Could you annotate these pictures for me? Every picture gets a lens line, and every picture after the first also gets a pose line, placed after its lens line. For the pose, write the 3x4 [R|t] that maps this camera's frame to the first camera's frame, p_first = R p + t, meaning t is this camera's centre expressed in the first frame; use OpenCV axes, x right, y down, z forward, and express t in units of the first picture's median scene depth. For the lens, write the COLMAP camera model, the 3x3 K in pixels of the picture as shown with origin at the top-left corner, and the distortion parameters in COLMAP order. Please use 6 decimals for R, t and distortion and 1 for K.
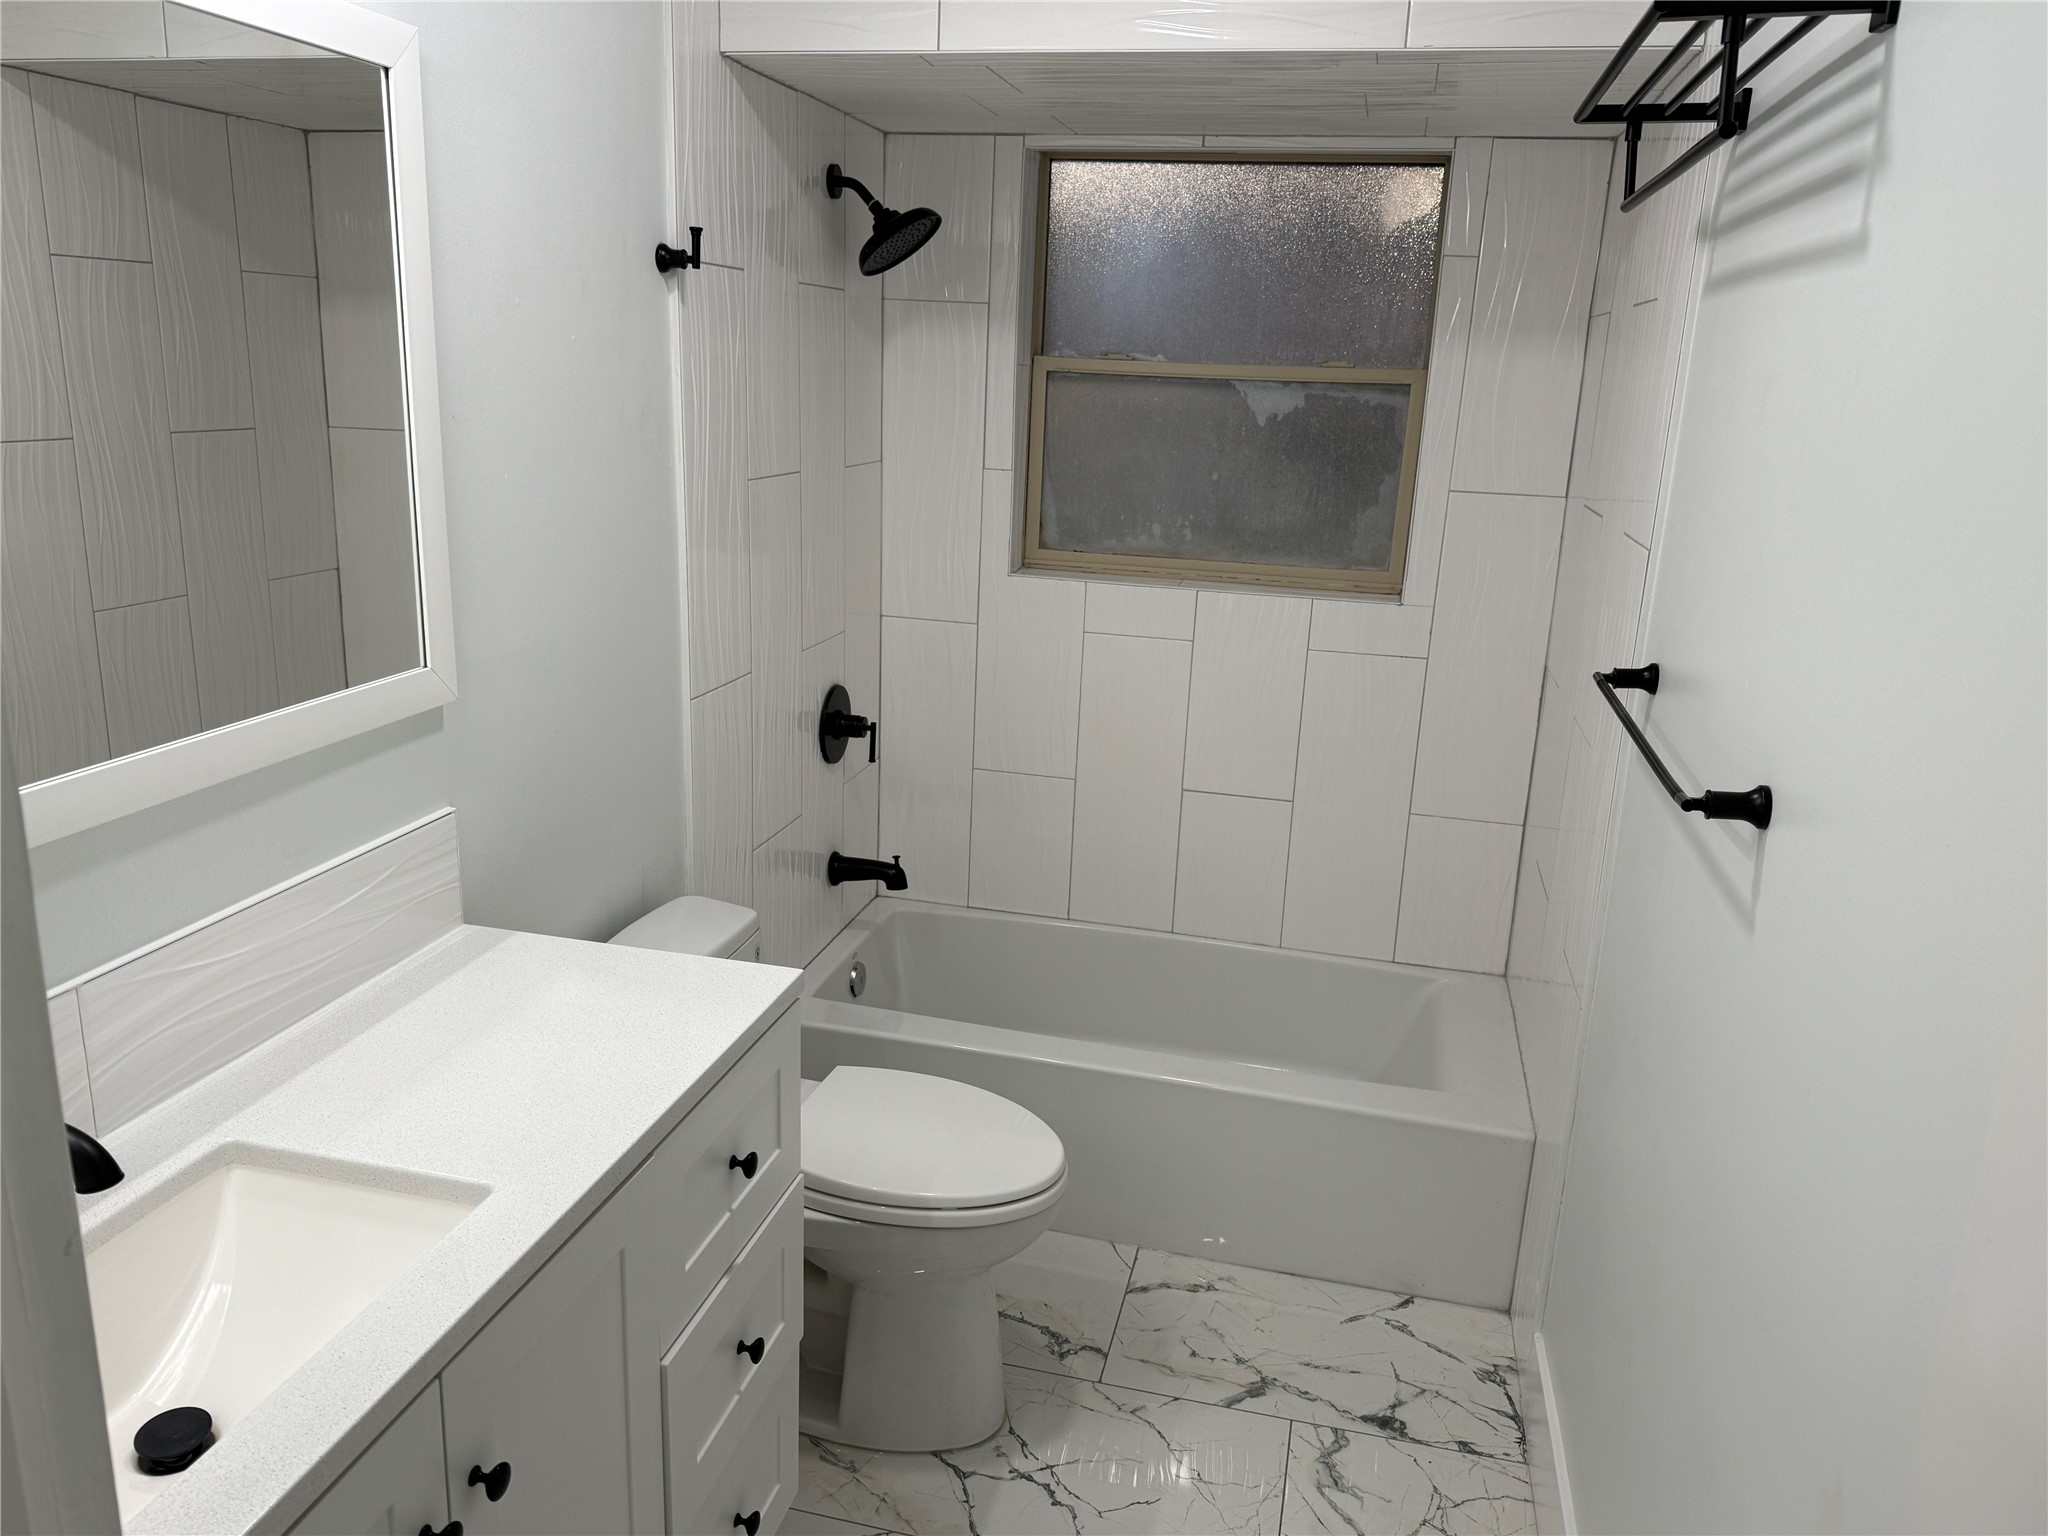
lens RADIAL K [[1485.3, 0, 1024.0], [0, 1485.3, 768.0], [0, 0, 1]] dist [0.068920, -0.155663]
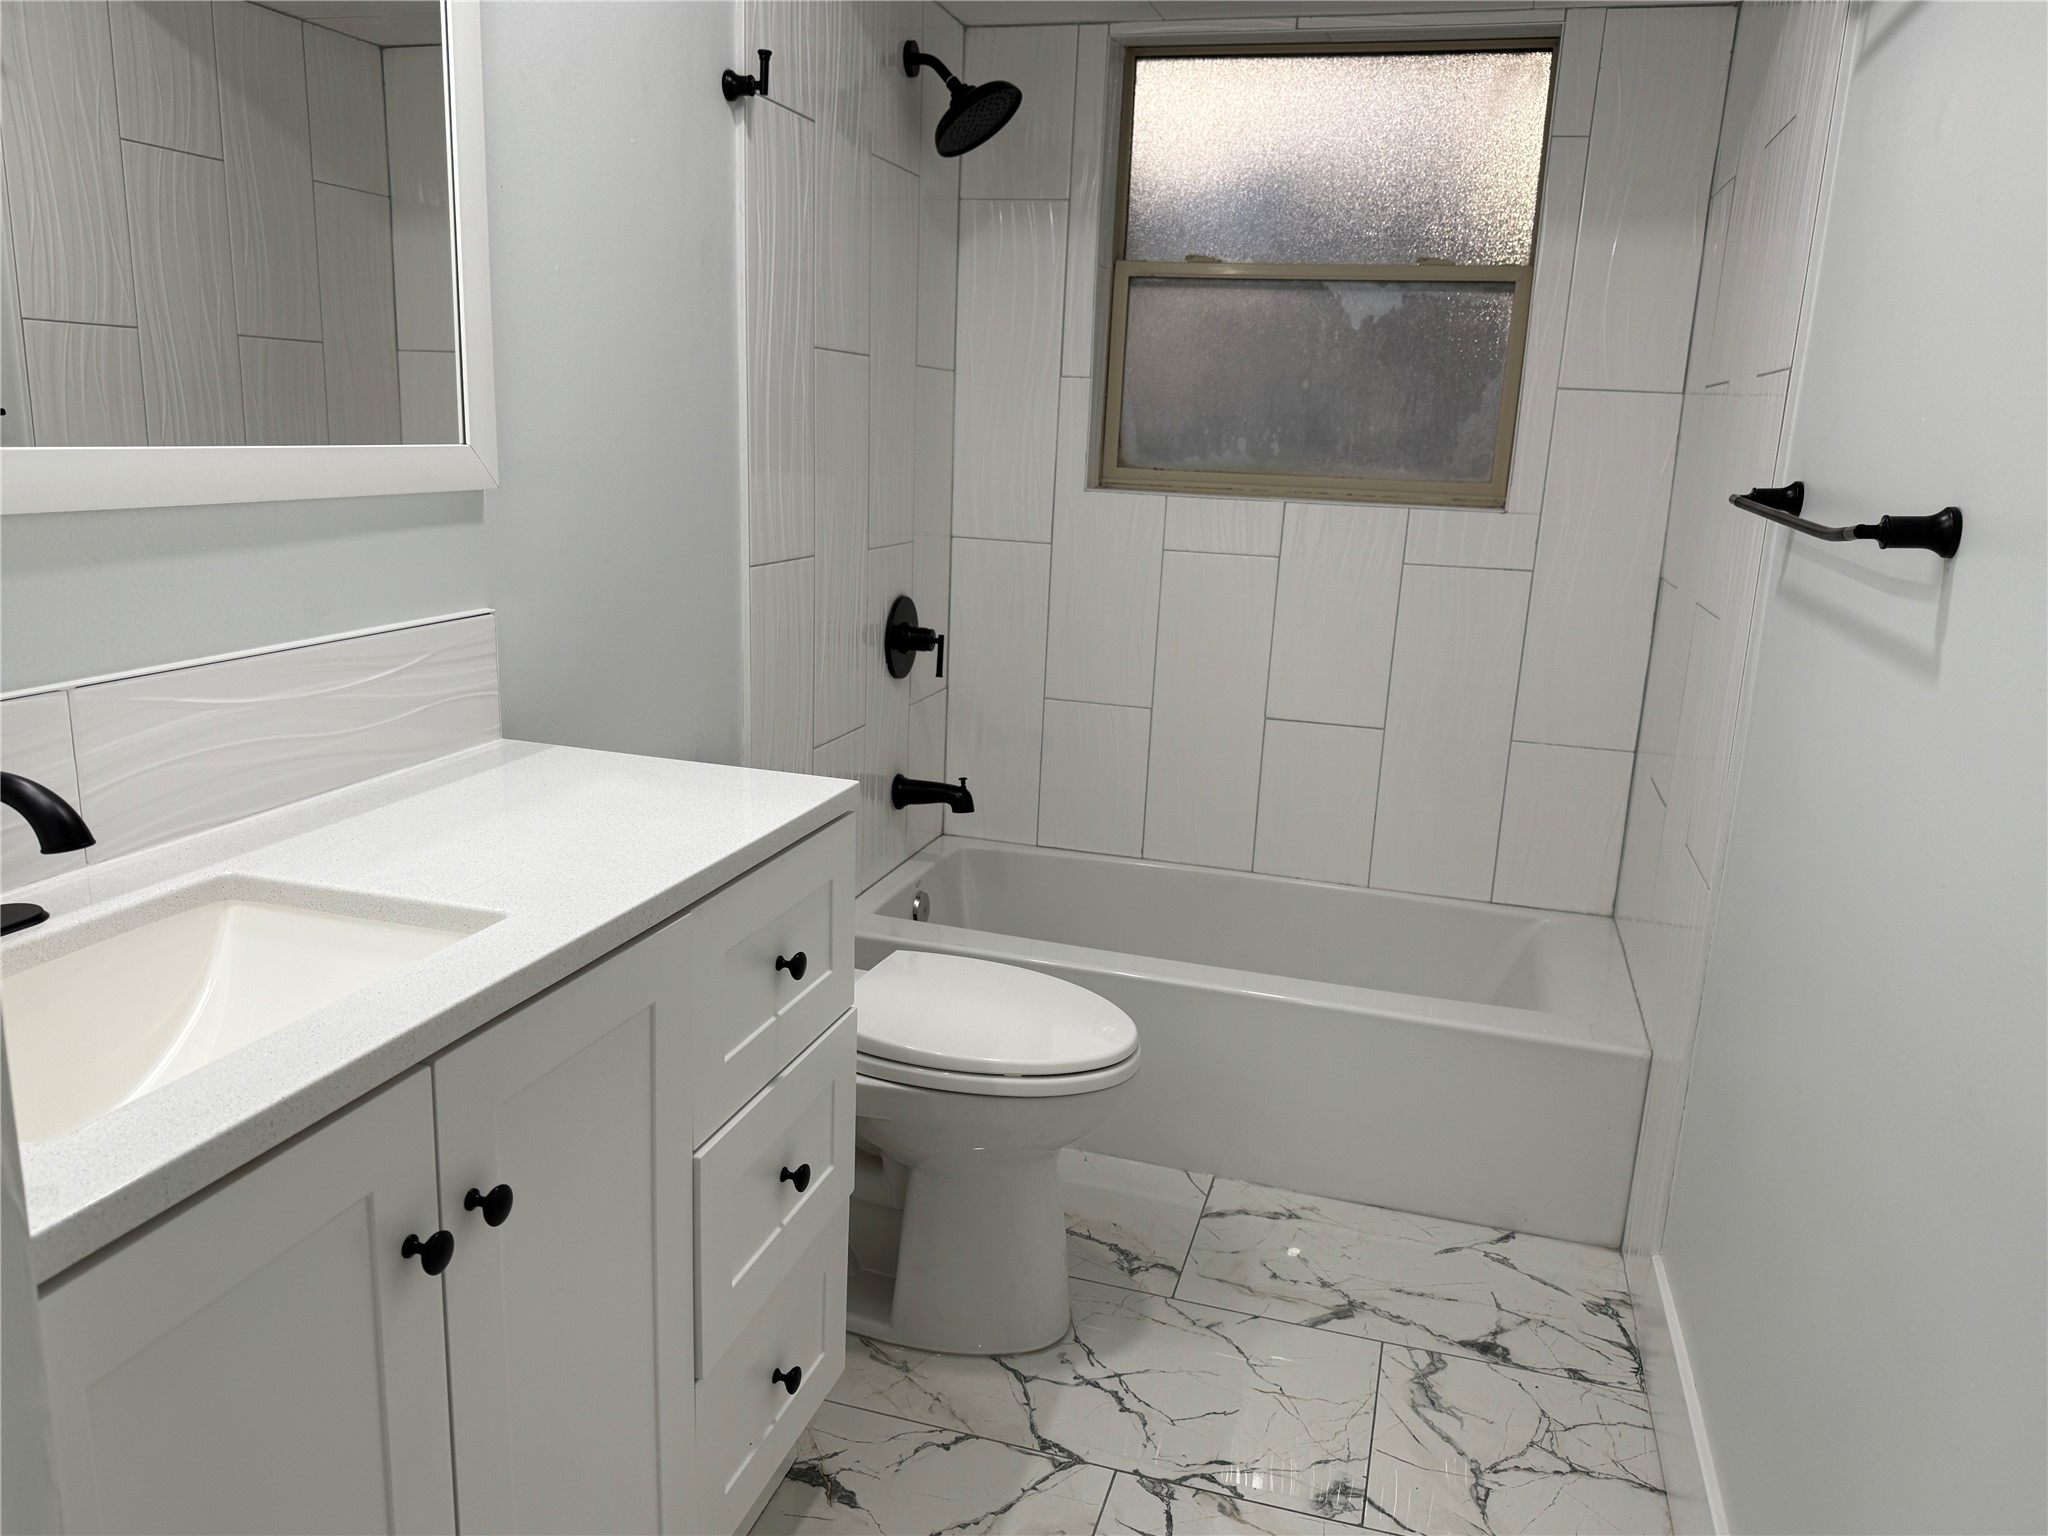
lens RADIAL K [[1491.3, 0, 1015.4], [0, 1491.3, 794.6], [0, 0, 1]] dist [0.057385, -0.146124]
pose [[0.998507, 0.015103, -0.052497, -0.002310], [-0.016189, 0.999662, -0.020337, 0.109124], [0.052172, 0.021157, 0.998414, 0.056648]]
